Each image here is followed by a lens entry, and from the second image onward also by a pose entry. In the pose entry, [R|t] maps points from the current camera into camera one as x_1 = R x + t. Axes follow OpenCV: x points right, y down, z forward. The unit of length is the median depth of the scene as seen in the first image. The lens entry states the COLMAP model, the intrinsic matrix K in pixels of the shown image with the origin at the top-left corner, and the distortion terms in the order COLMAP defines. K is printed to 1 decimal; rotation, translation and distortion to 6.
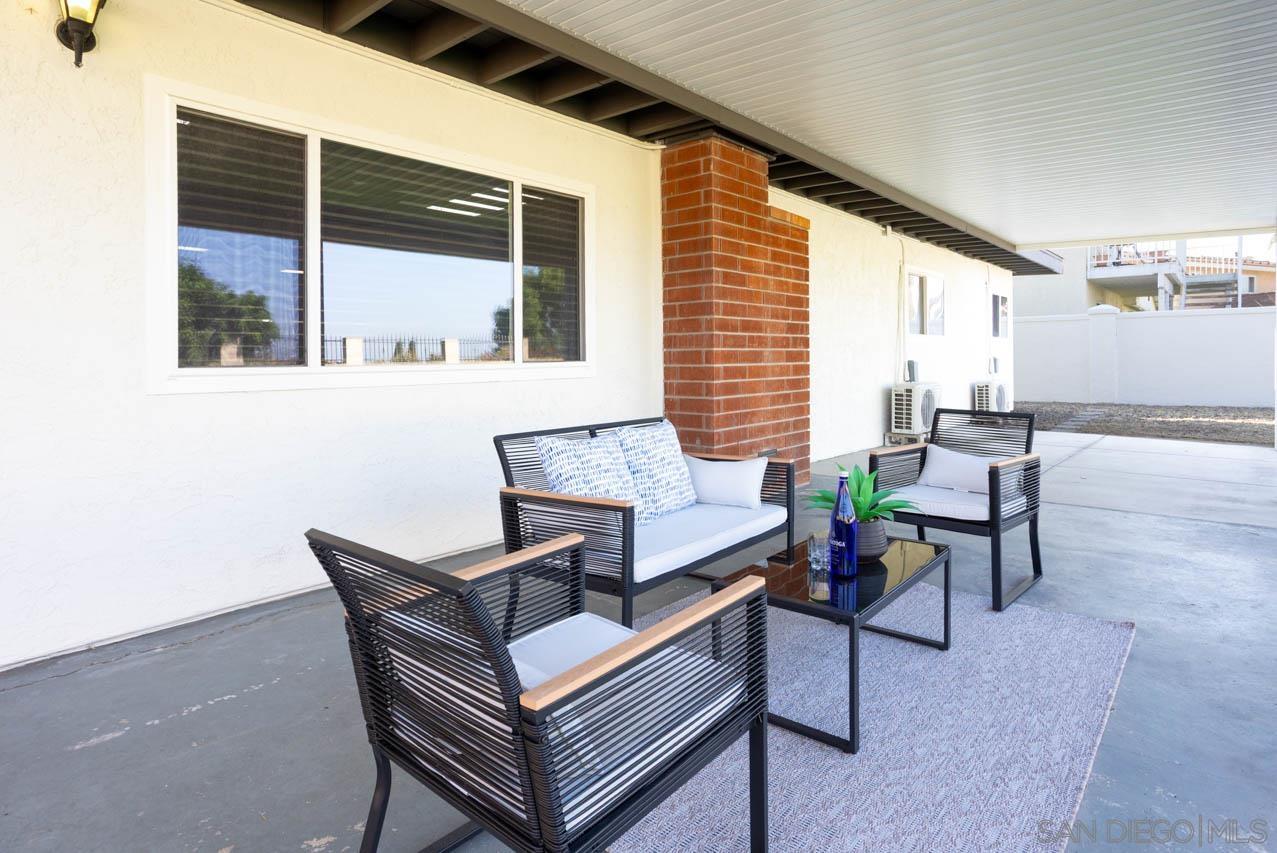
lens RADIAL K [[697.1, 0, 665.5], [0, 697.1, 340.4], [0, 0, 1]] dist [0.010310, 0.001323]
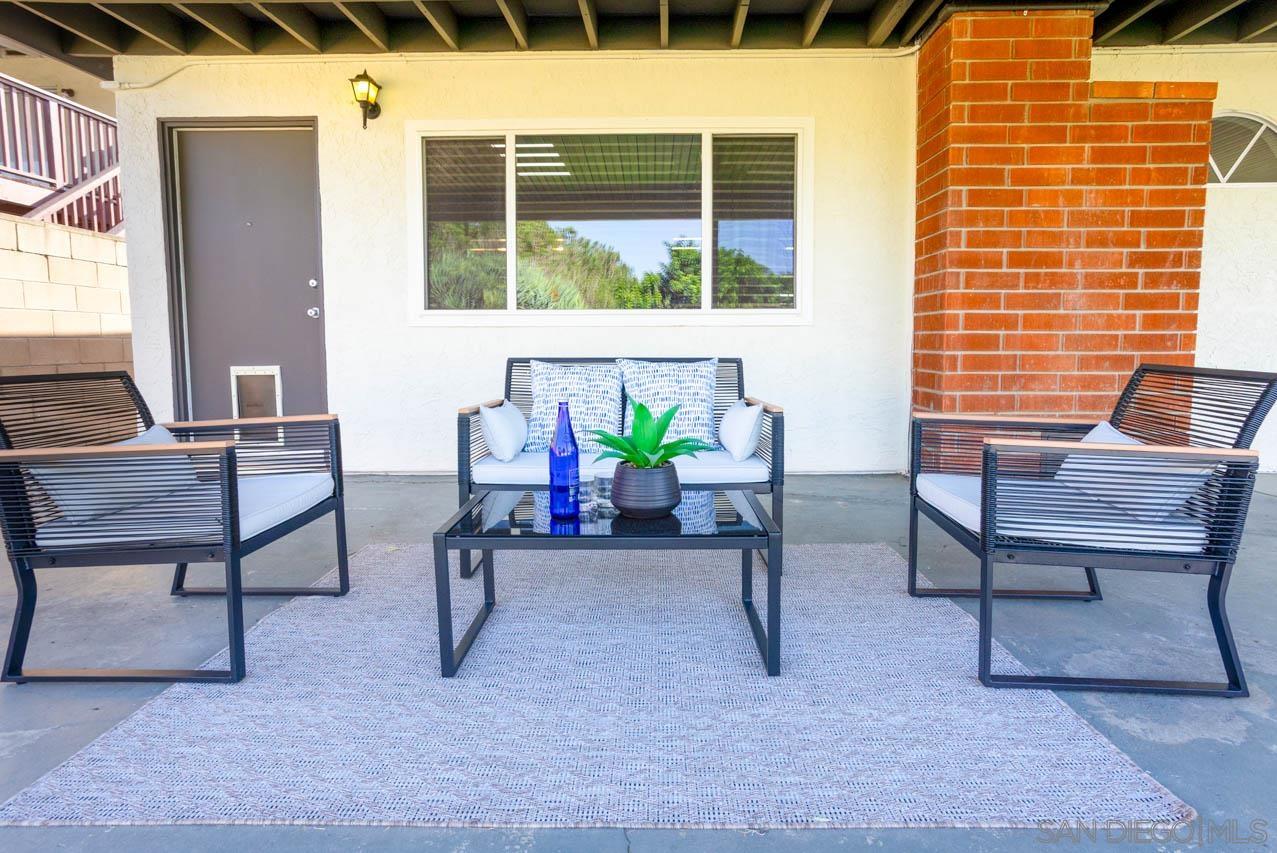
lens RADIAL K [[637.4, 0, 657.2], [0, 637.4, 389.4], [0, 0, 1]] dist [-0.022851, 0.004676]
pose [[0.622602, 0.070341, -0.779371, 0.412655], [0.016943, 0.994507, 0.103292, 0.041223], [0.782355, -0.077514, 0.617990, 0.268250]]
